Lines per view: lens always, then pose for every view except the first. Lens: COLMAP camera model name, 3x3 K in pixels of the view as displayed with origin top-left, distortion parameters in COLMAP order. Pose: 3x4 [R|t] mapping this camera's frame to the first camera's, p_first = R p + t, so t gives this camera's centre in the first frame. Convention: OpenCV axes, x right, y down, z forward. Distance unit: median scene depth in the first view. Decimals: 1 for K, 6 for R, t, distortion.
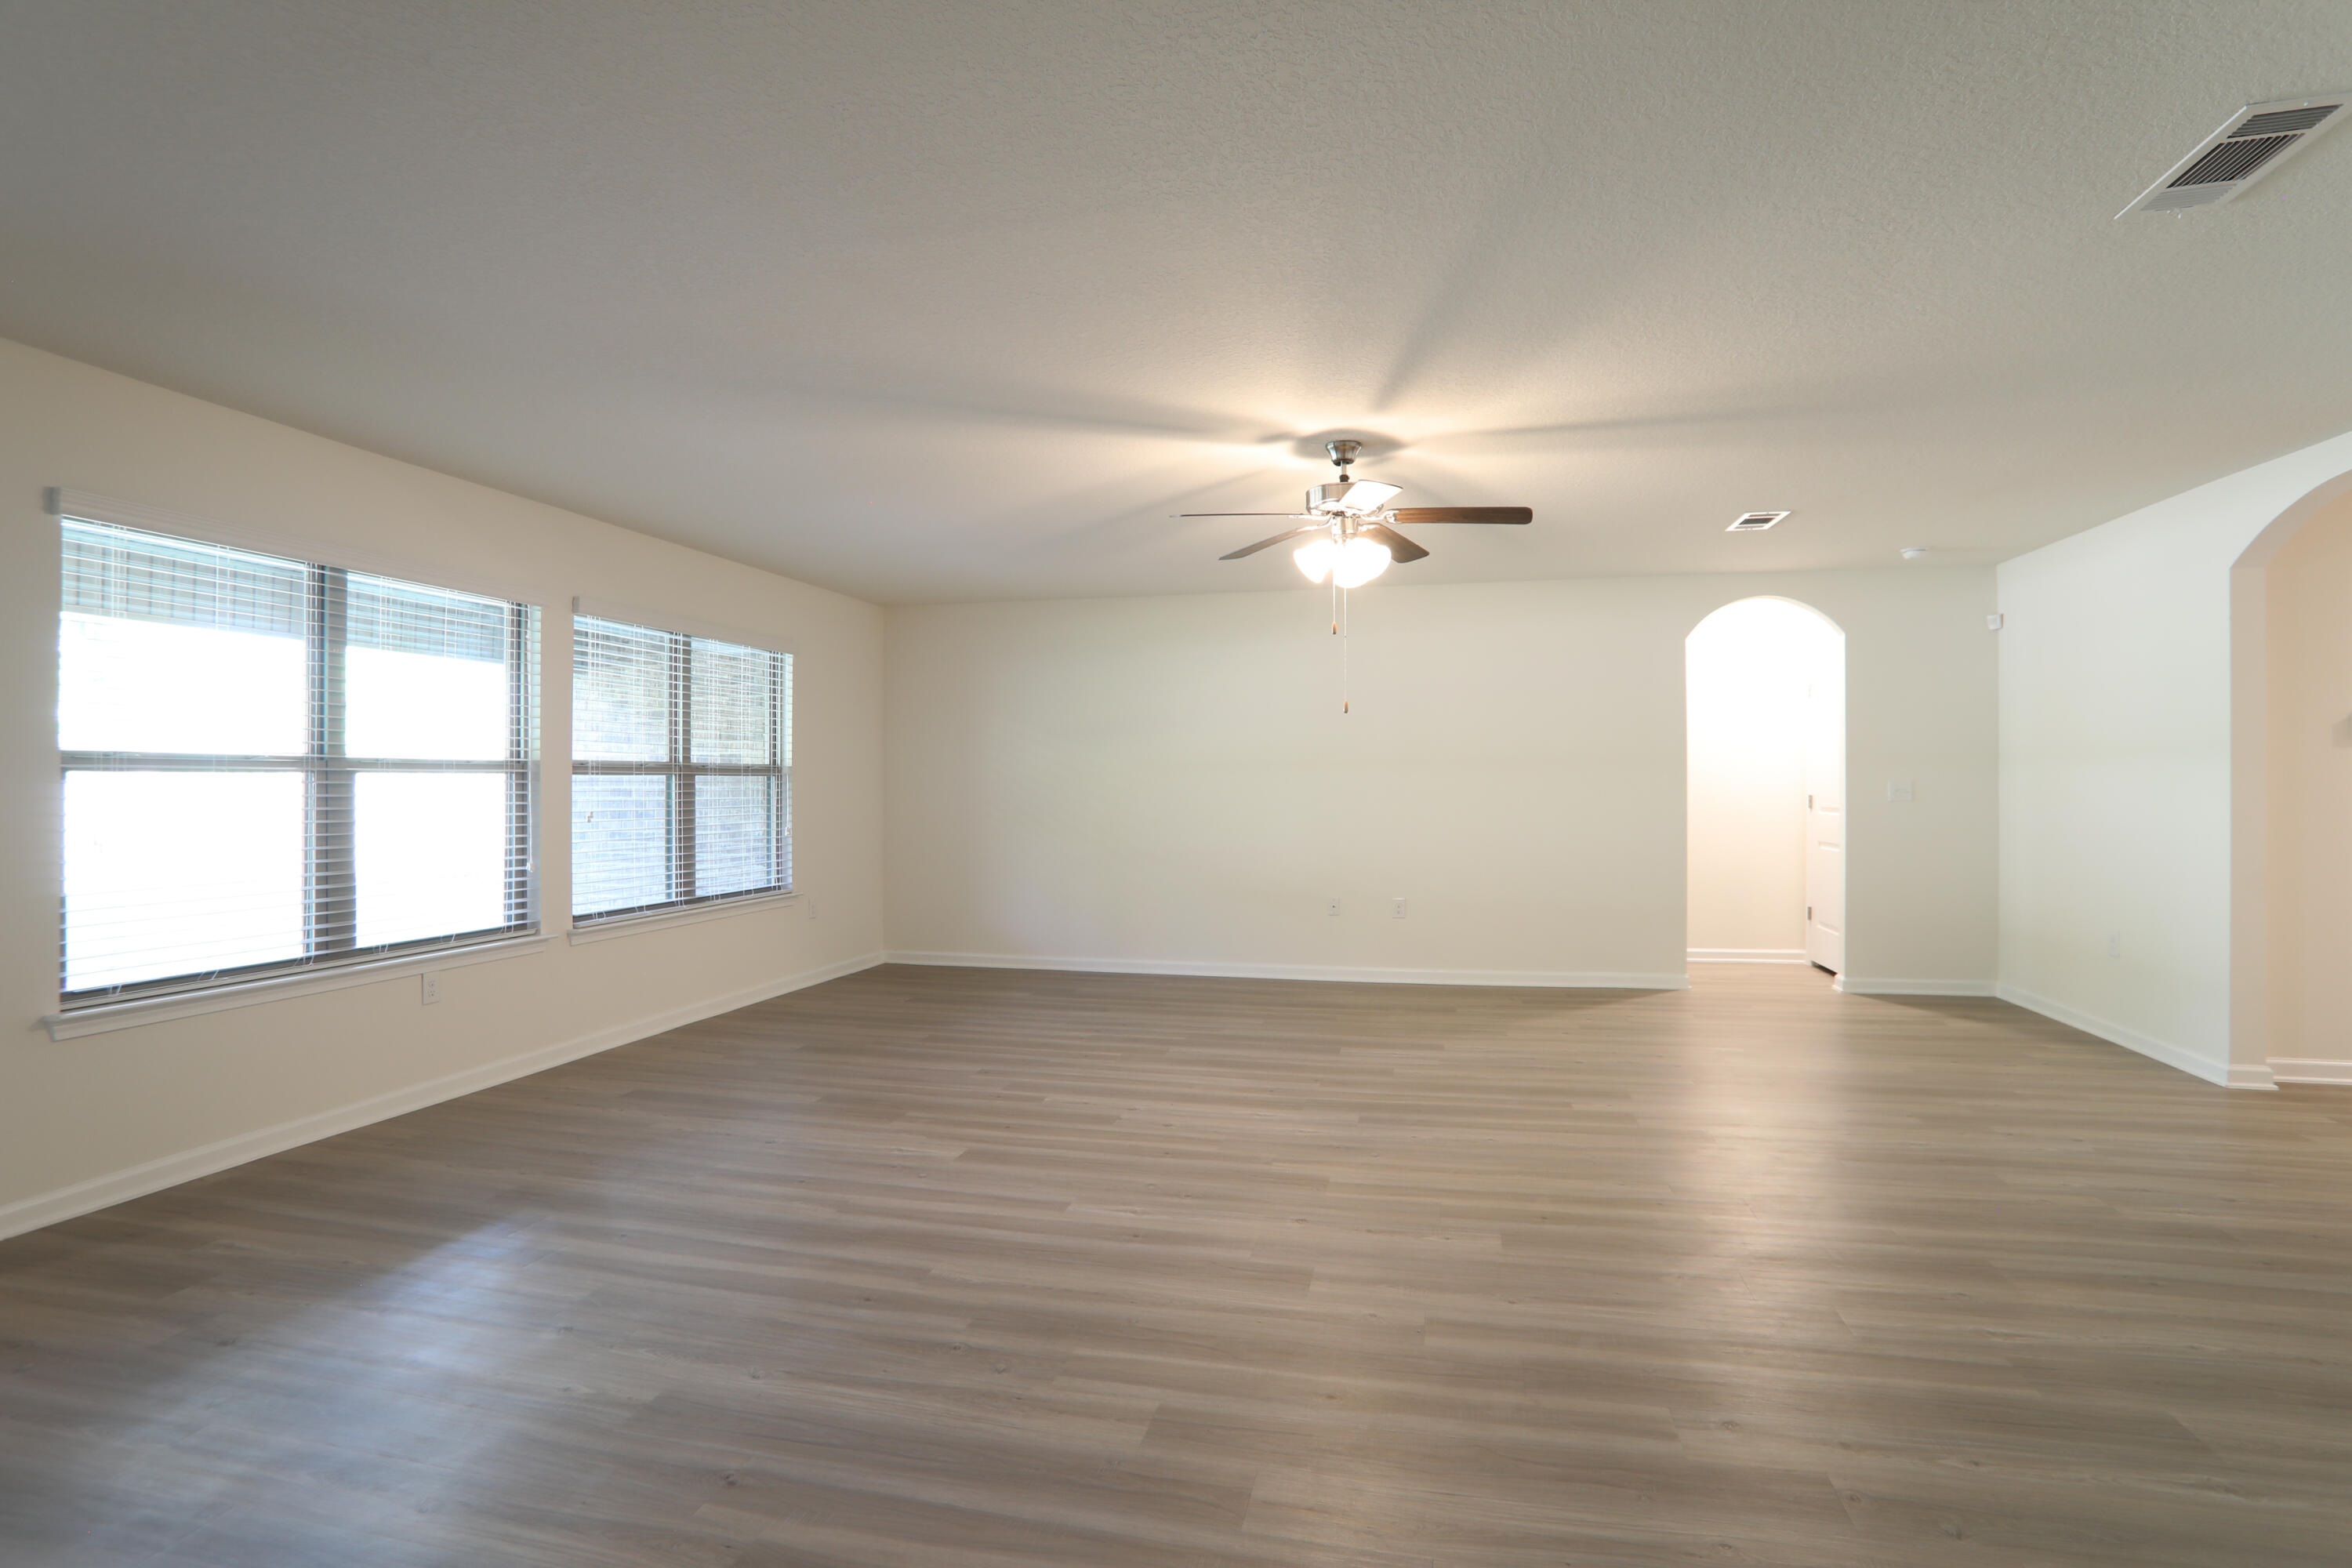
lens RADIAL K [[1130.0, 0, 1175.1], [0, 1130.0, 785.0], [0, 0, 1]] dist [-0.006411, -0.000411]
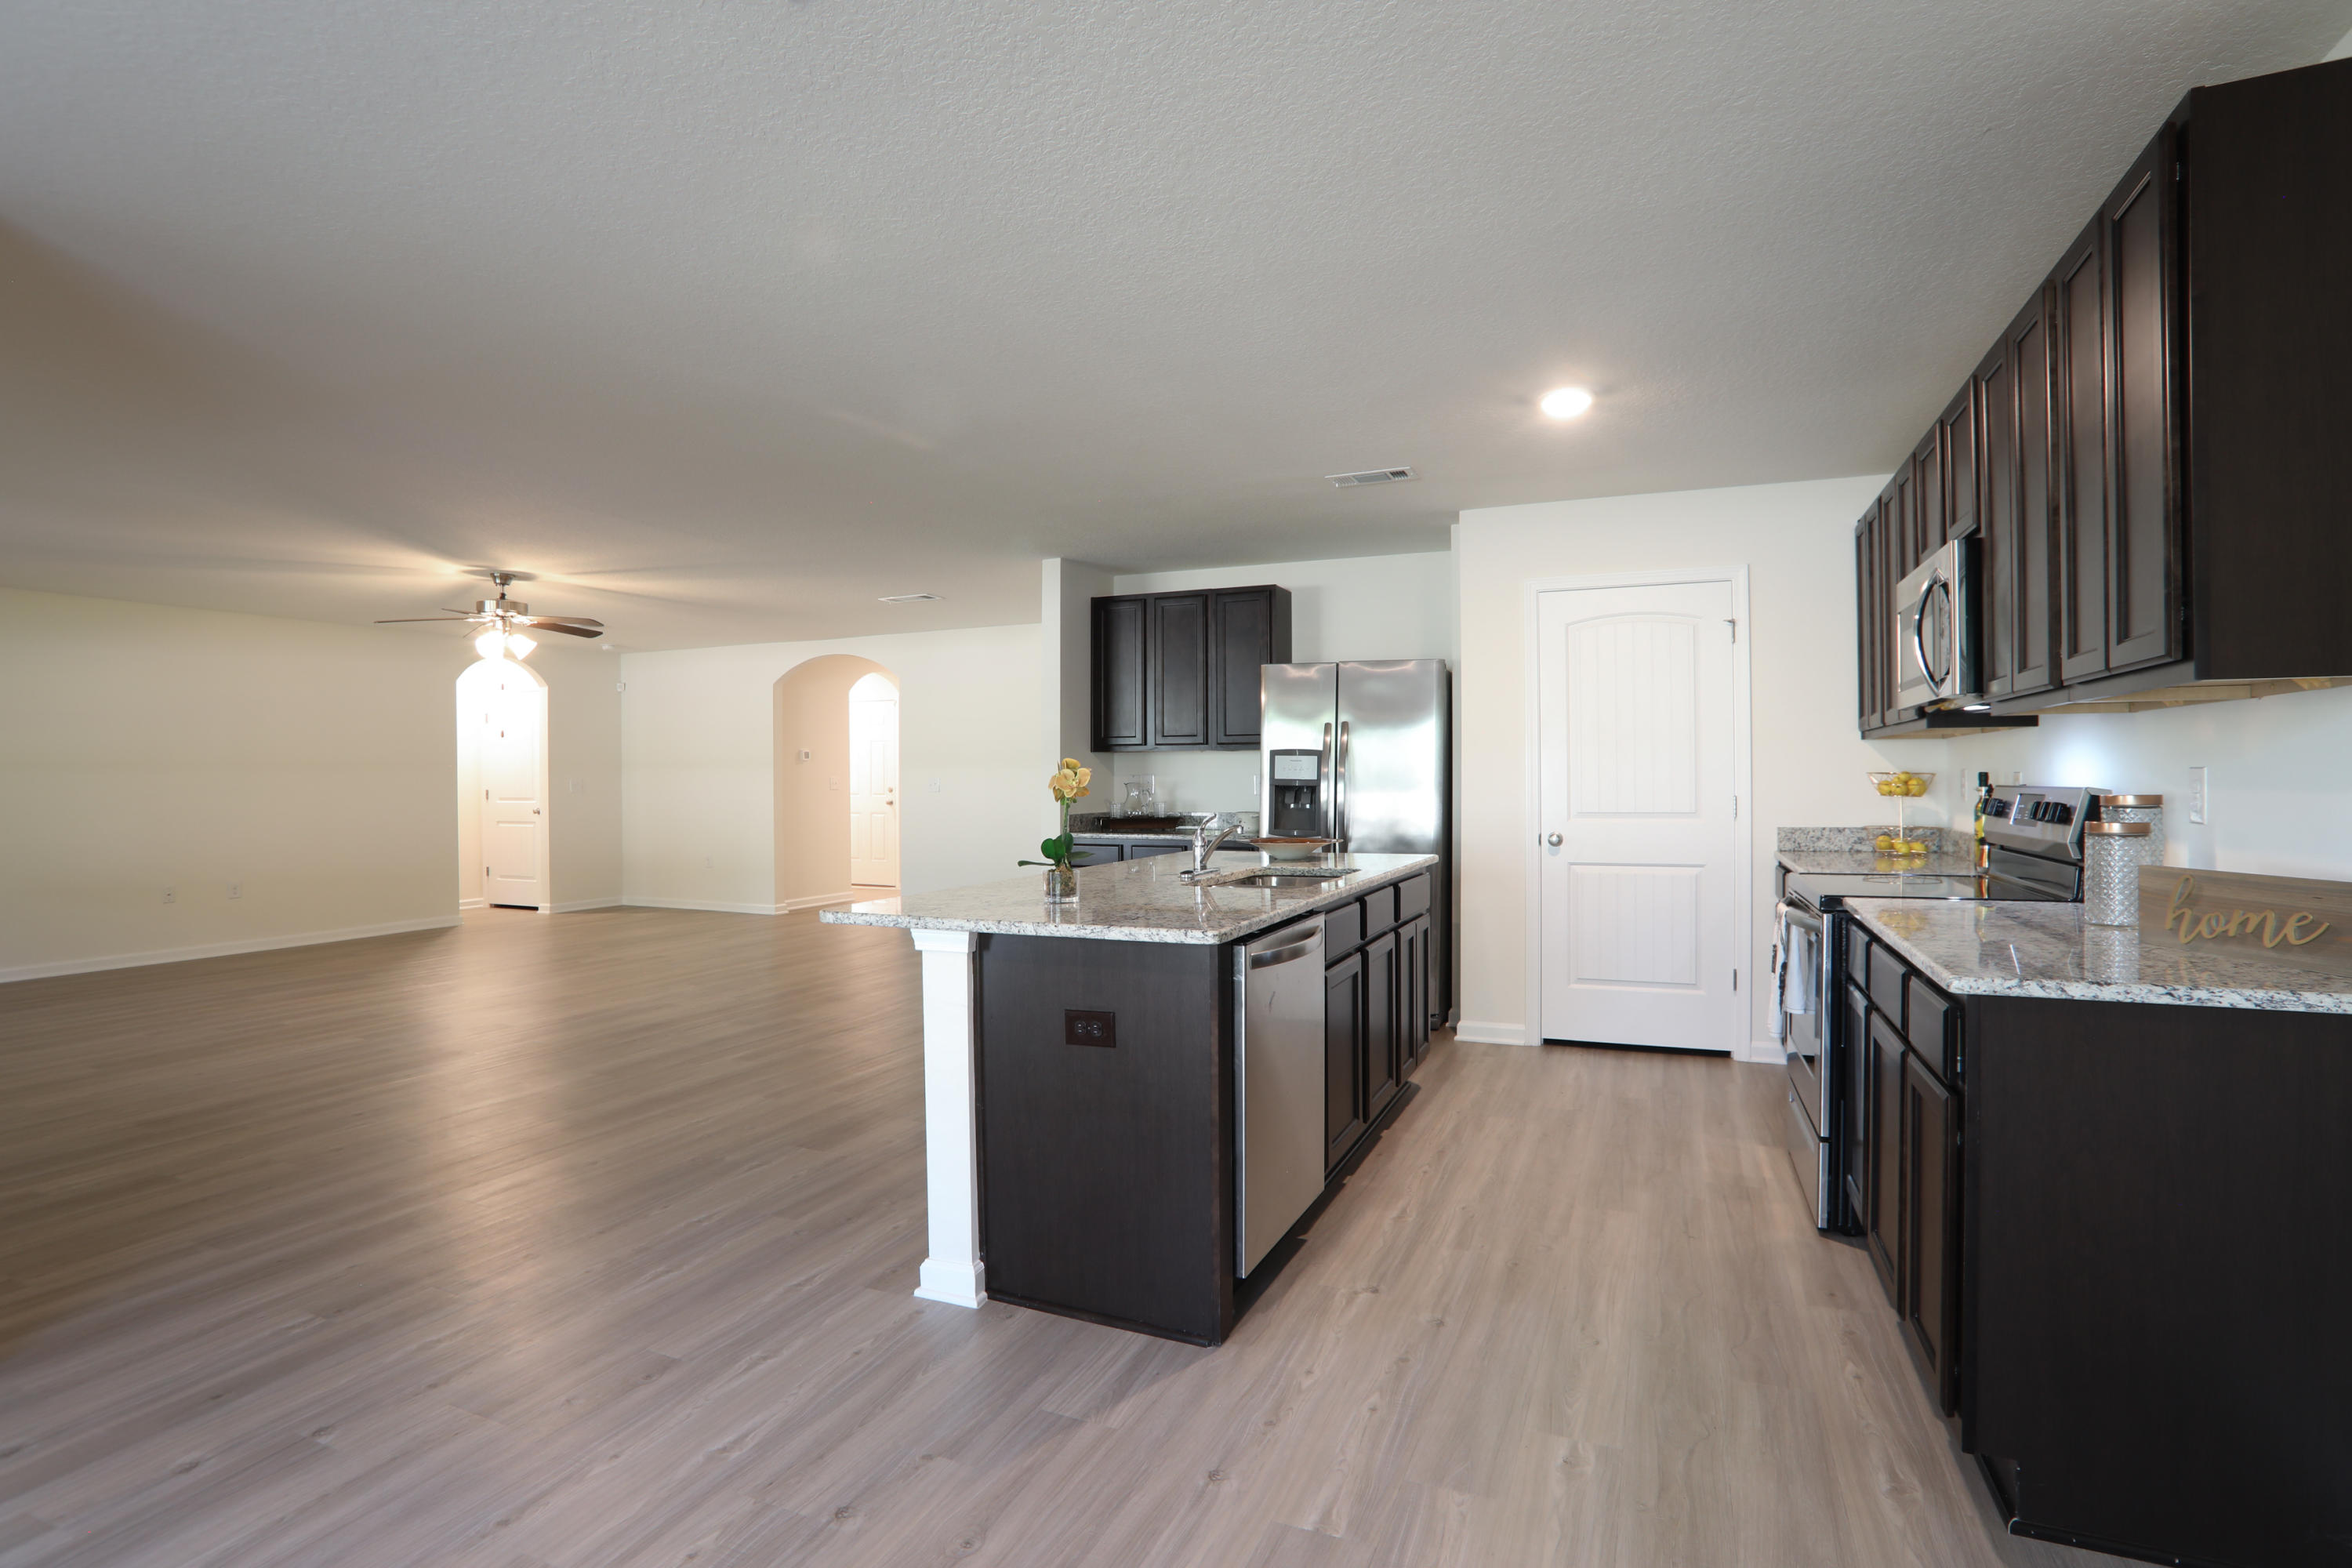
lens RADIAL K [[1130.0, 0, 1177.7], [0, 1130.0, 779.5], [0, 0, 1]] dist [-0.006411, -0.000411]
pose [[0.197440, -0.007762, 0.980284, -1.023271], [0.008786, 0.999943, 0.006148, -0.007065], [-0.980276, 0.007399, 0.197497, -0.216202]]
